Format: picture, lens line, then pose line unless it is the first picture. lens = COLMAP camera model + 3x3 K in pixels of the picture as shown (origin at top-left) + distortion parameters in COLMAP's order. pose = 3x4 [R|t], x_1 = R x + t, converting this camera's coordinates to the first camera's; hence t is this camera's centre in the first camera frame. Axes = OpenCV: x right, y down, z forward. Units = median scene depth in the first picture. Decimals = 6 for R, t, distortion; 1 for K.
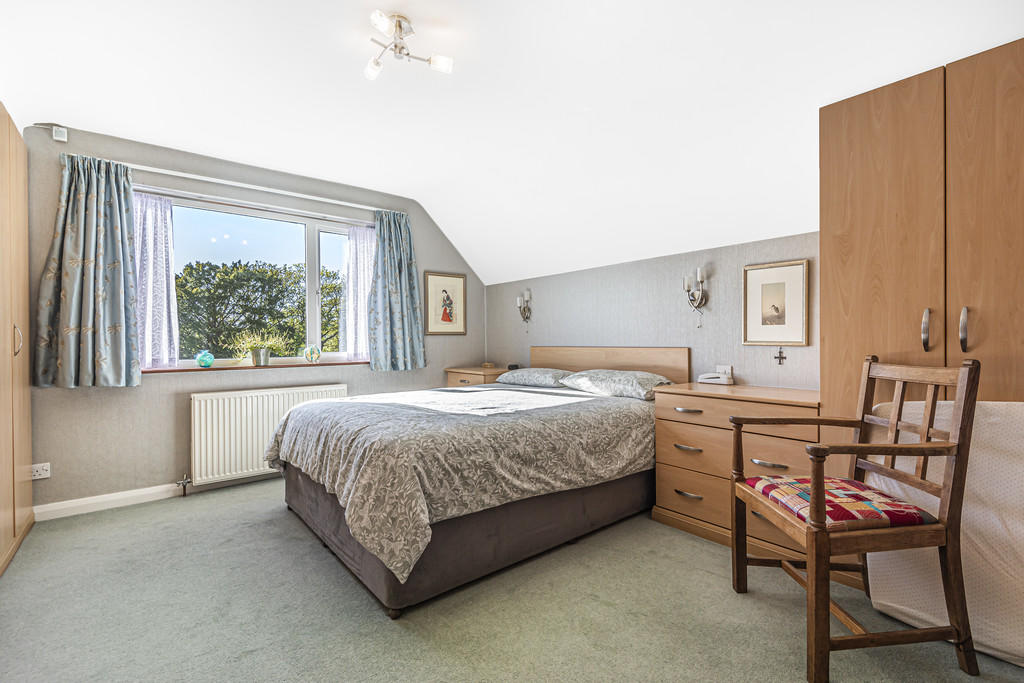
lens RADIAL K [[462.2, 0, 515.8], [0, 462.2, 341.1], [0, 0, 1]] dist [0.019053, -0.009823]
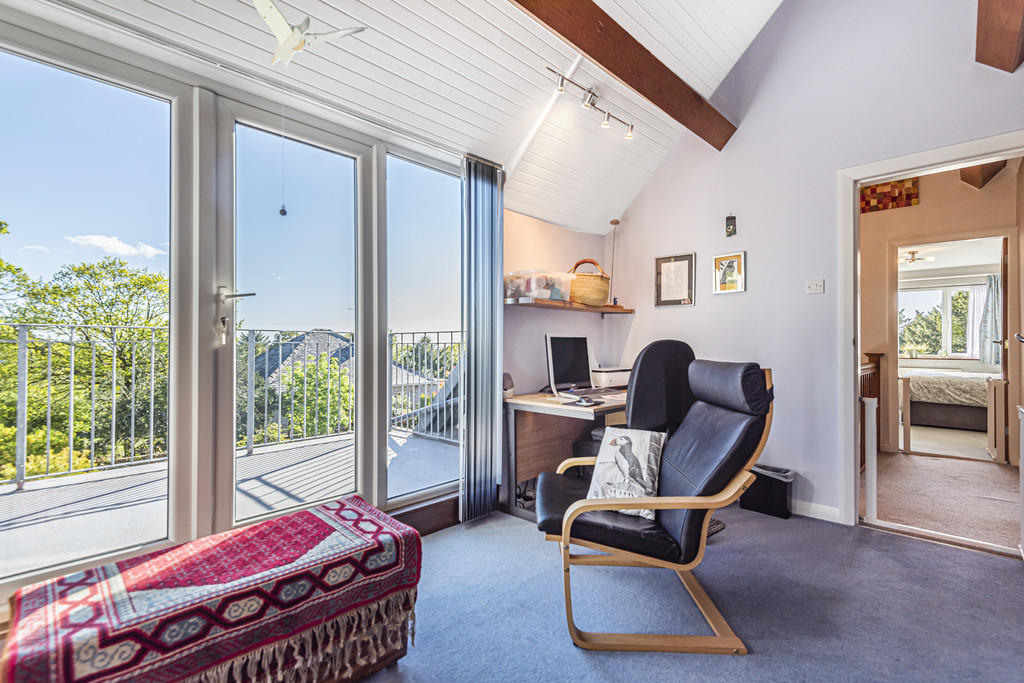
lens RADIAL K [[462.2, 0, 515.8], [0, 462.2, 341.1], [0, 0, 1]] dist [0.019053, -0.009823]
pose [[0.128987, -0.000372, -0.991646, 1.368704], [-0.007272, 0.999973, -0.001321, -0.010354], [0.991620, 0.007382, 0.128981, -1.133177]]
